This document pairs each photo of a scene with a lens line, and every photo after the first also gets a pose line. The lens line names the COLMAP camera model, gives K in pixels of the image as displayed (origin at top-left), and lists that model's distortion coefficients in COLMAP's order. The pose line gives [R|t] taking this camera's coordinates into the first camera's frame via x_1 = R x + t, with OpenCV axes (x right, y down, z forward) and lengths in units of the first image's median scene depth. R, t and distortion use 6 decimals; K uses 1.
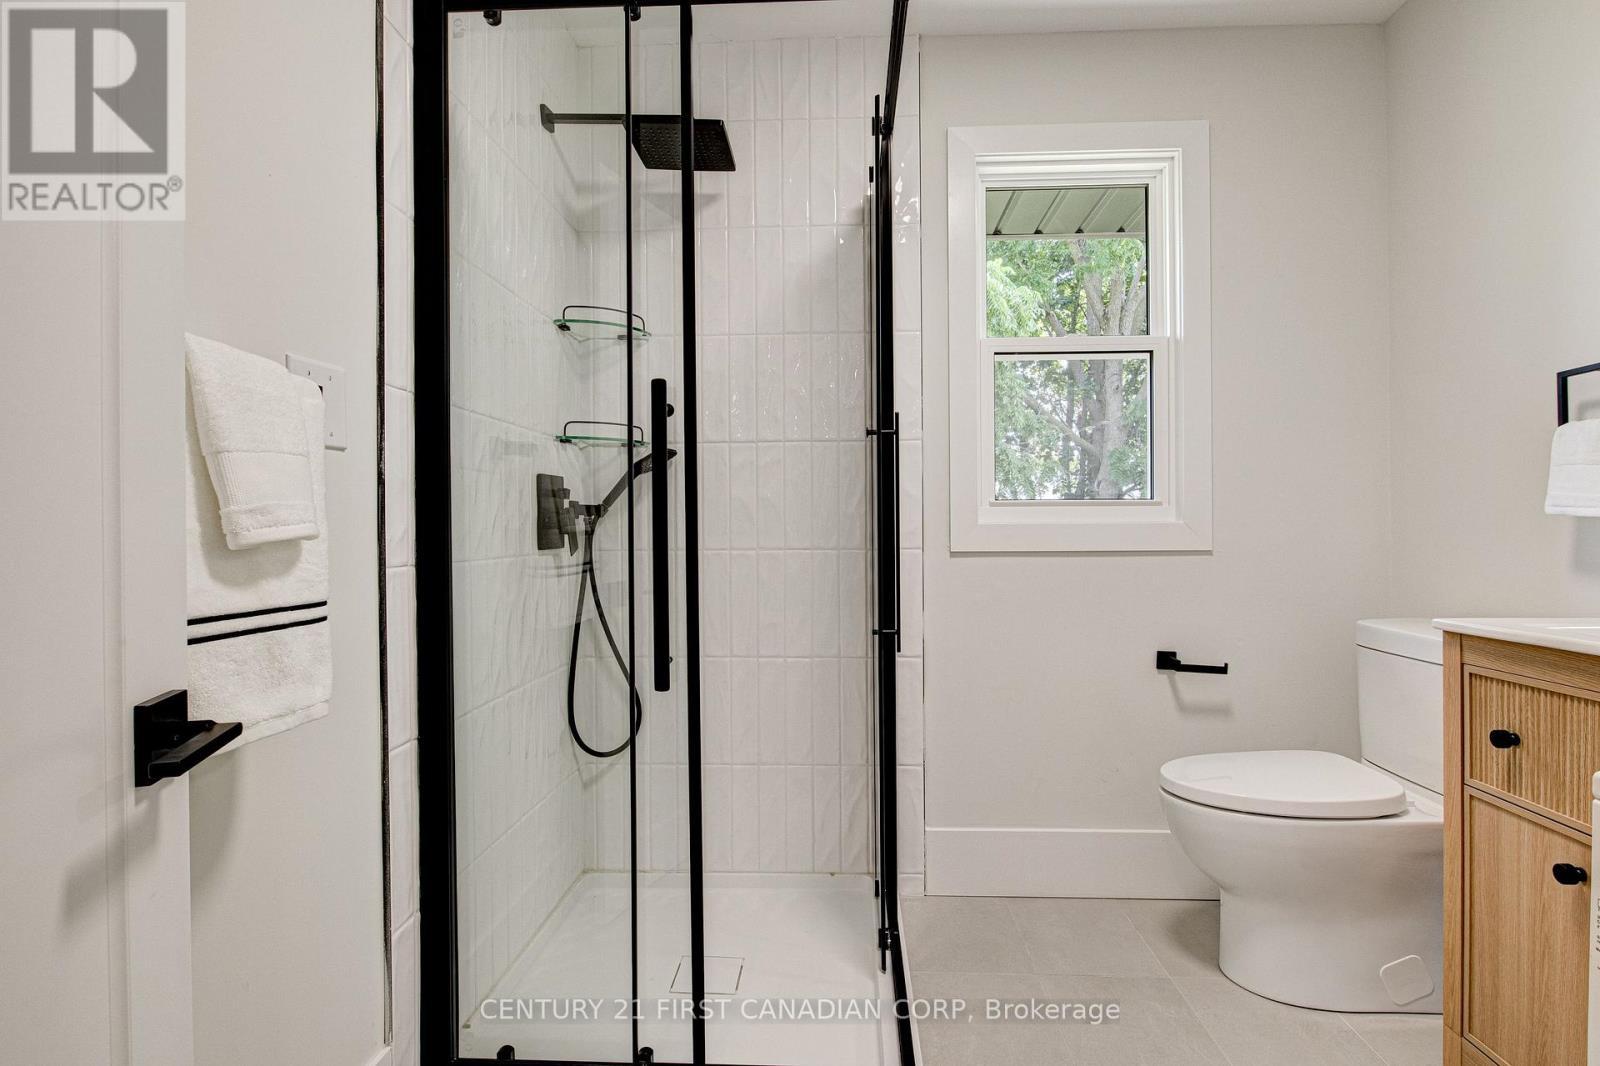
lens RADIAL K [[793.3, 0, 807.2], [0, 793.3, 525.7], [0, 0, 1]] dist [-0.009767, -0.000892]
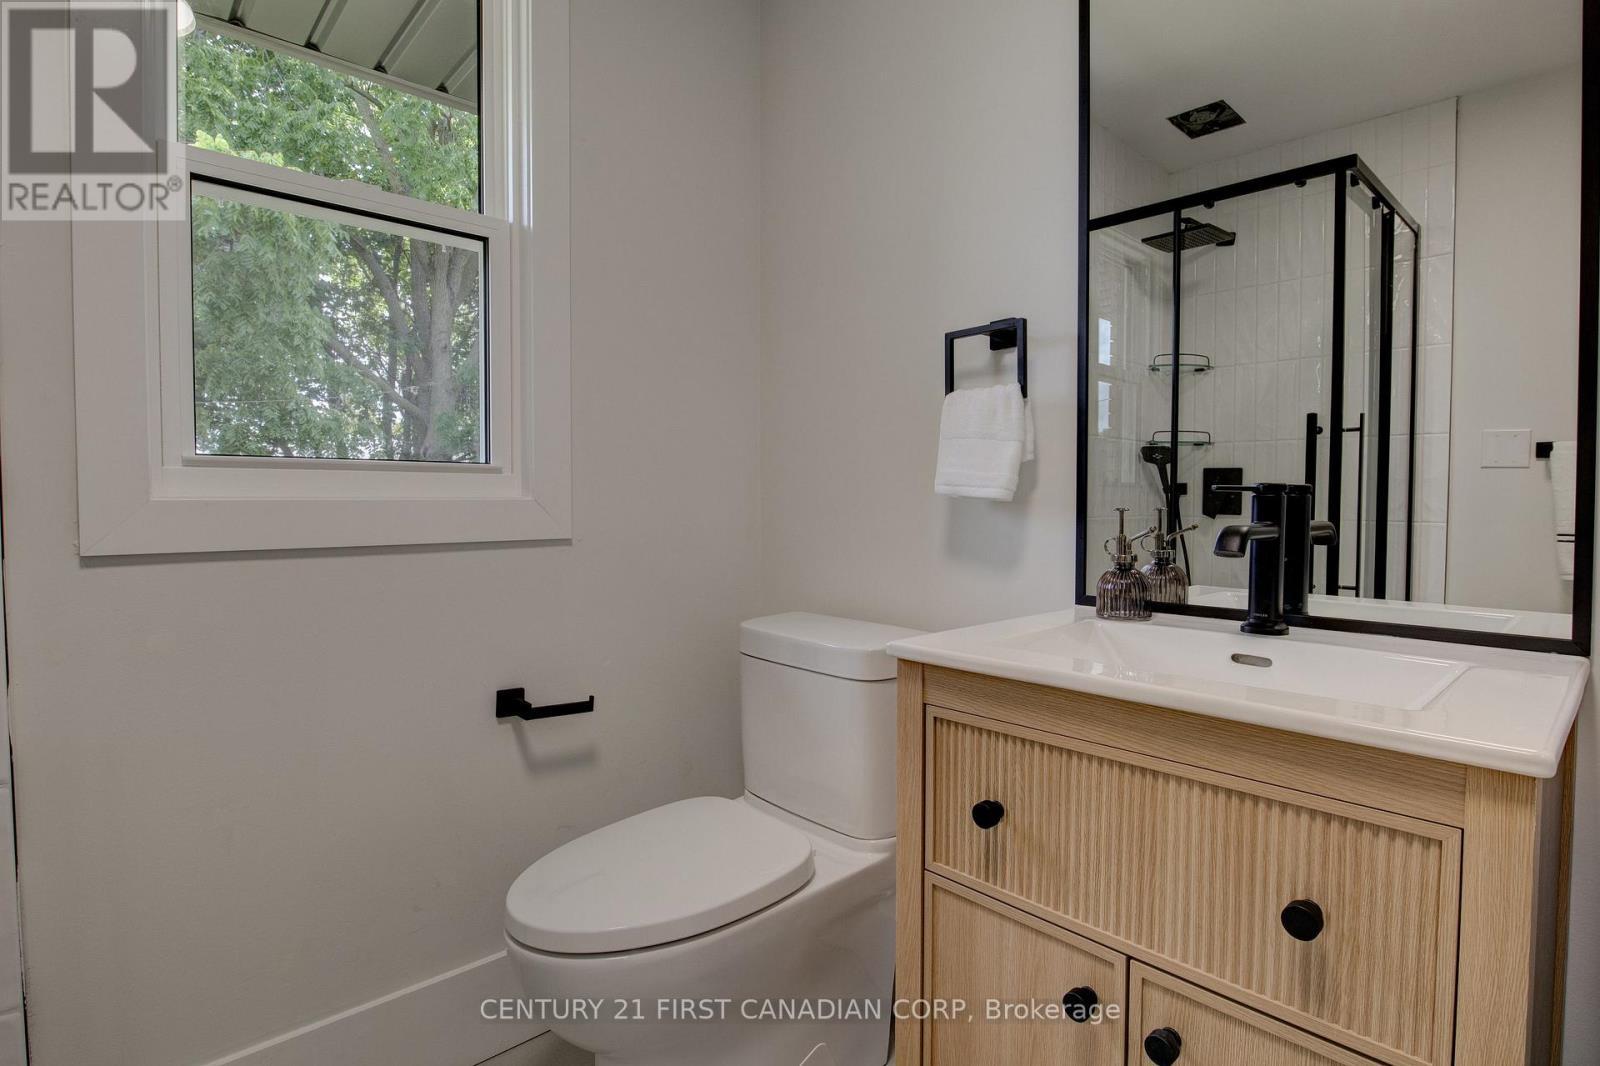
lens RADIAL K [[793.3, 0, 807.2], [0, 793.3, 525.7], [0, 0, 1]] dist [-0.009767, -0.000892]
pose [[0.697570, -0.019158, 0.716261, 0.207027], [-0.007286, 0.999401, 0.033827, -0.008292], [-0.716480, -0.028815, 0.697012, 0.487198]]
